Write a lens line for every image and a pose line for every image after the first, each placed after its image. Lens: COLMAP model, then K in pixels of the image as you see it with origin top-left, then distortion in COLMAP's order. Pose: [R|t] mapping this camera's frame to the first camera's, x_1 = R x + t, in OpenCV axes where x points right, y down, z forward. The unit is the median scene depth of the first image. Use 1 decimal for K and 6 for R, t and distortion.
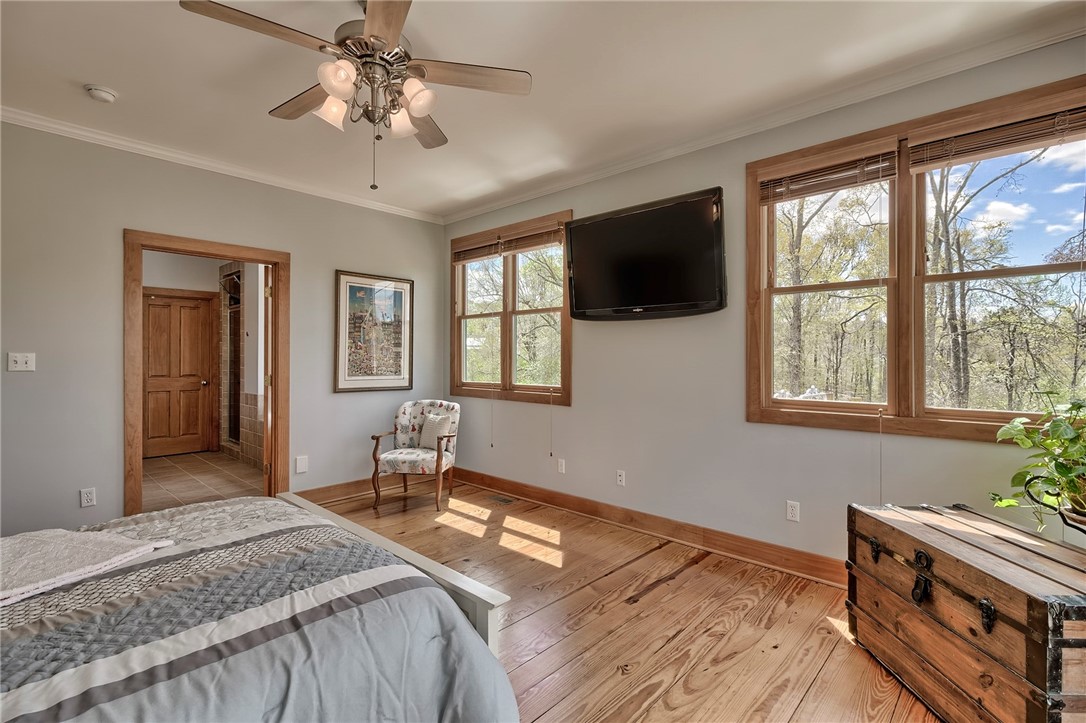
lens RADIAL K [[505.4, 0, 540.9], [0, 505.4, 357.8], [0, 0, 1]] dist [-0.001906, -0.000232]
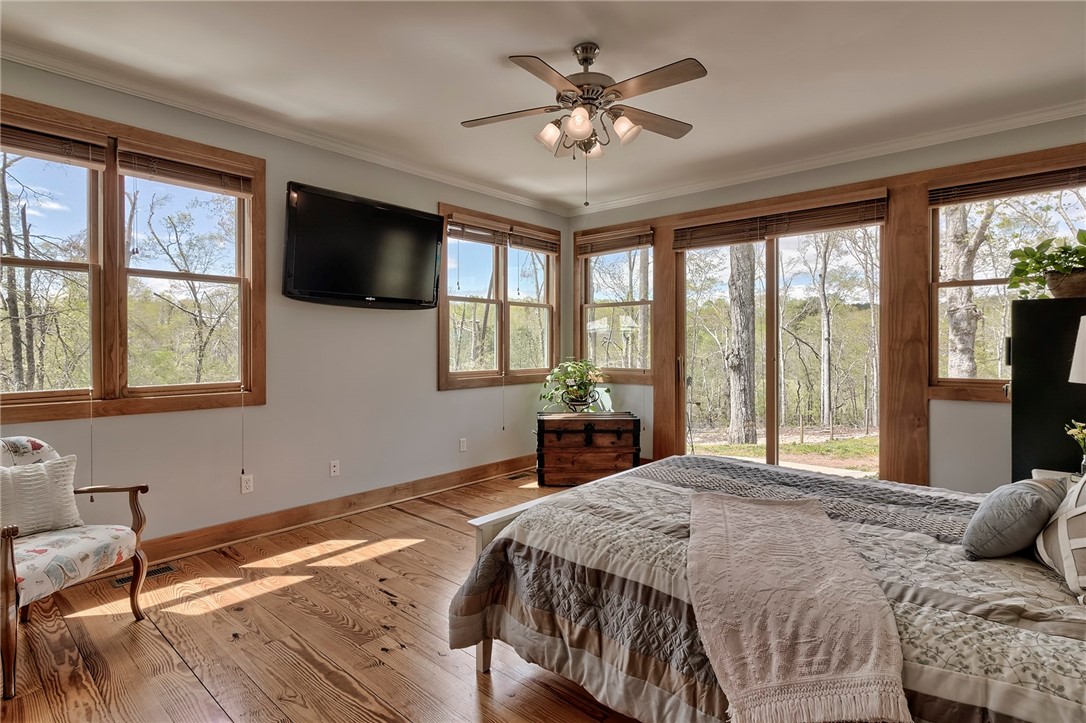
lens RADIAL K [[538.0, 0, 541.2], [0, 538.0, 352.8], [0, 0, 1]] dist [0.001734, 0.000595]
pose [[-0.025747, -0.007015, 0.999644, -0.898316], [0.010837, 0.999915, 0.007297, 0.013701], [-0.999610, 0.011021, -0.025669, 0.642498]]
